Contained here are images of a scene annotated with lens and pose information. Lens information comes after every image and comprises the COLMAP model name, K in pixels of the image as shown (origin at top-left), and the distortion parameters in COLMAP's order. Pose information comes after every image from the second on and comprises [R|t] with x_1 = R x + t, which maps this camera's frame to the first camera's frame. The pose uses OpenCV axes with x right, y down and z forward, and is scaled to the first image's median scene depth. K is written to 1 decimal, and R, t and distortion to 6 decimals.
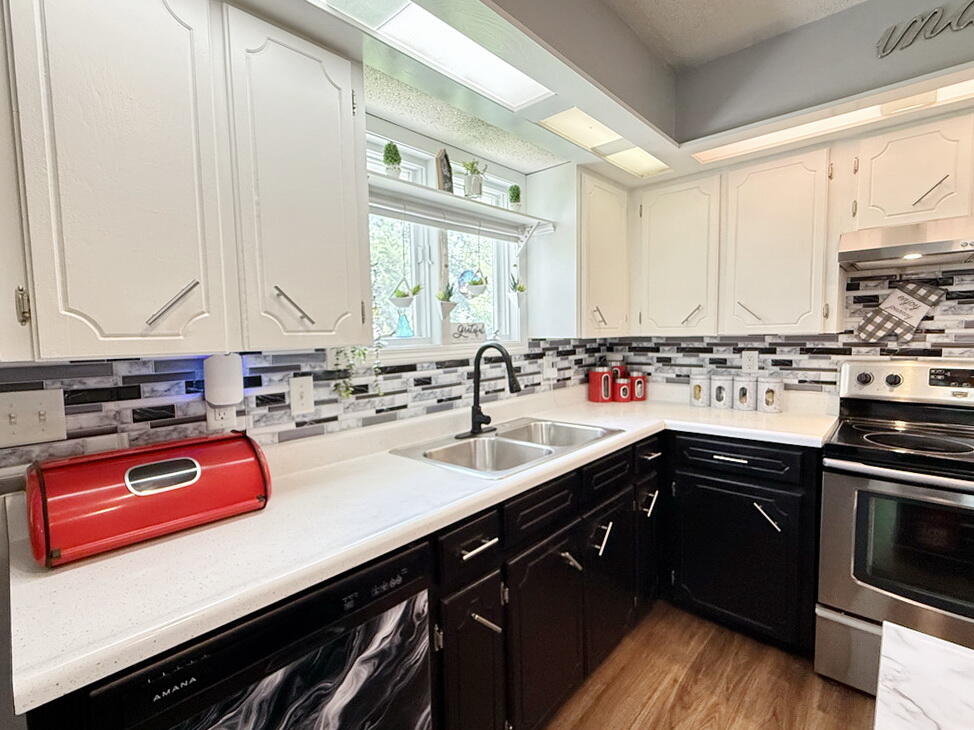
lens RADIAL K [[448.4, 0, 493.9], [0, 448.4, 363.5], [0, 0, 1]] dist [0.010882, 0.000578]
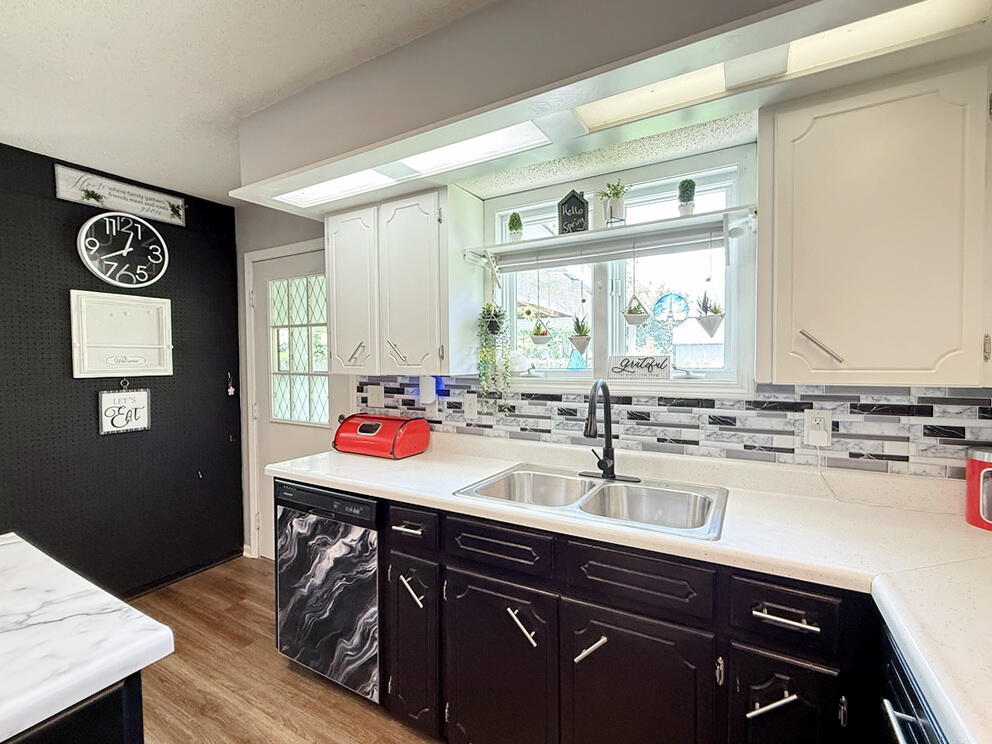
lens RADIAL K [[456.7, 0, 500.3], [0, 456.7, 373.6], [0, 0, 1]] dist [0.010882, 0.000578]
pose [[0.226623, 0.049068, -0.972746, 0.950155], [-0.070874, 0.996913, 0.033775, -0.084346], [0.971401, 0.061289, 0.229401, 0.657719]]
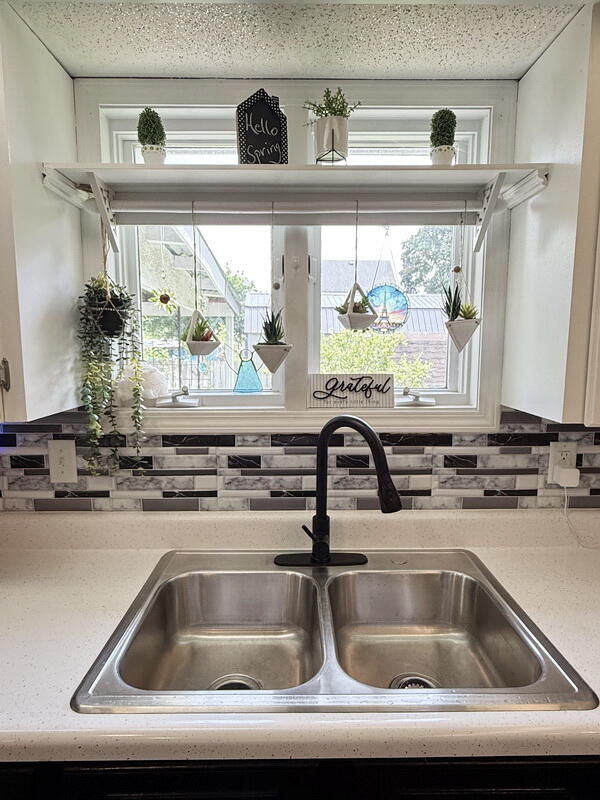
lens RADIAL K [[447.2, 0, 299.2], [0, 447.2, 397.6], [0, 0, 1]] dist [0.004474, -0.000100]
pose [[0.681772, 0.102538, -0.724343, 0.419071], [-0.068953, 0.994727, 0.075913, -0.126257], [0.728308, -0.001810, 0.685248, 0.664523]]
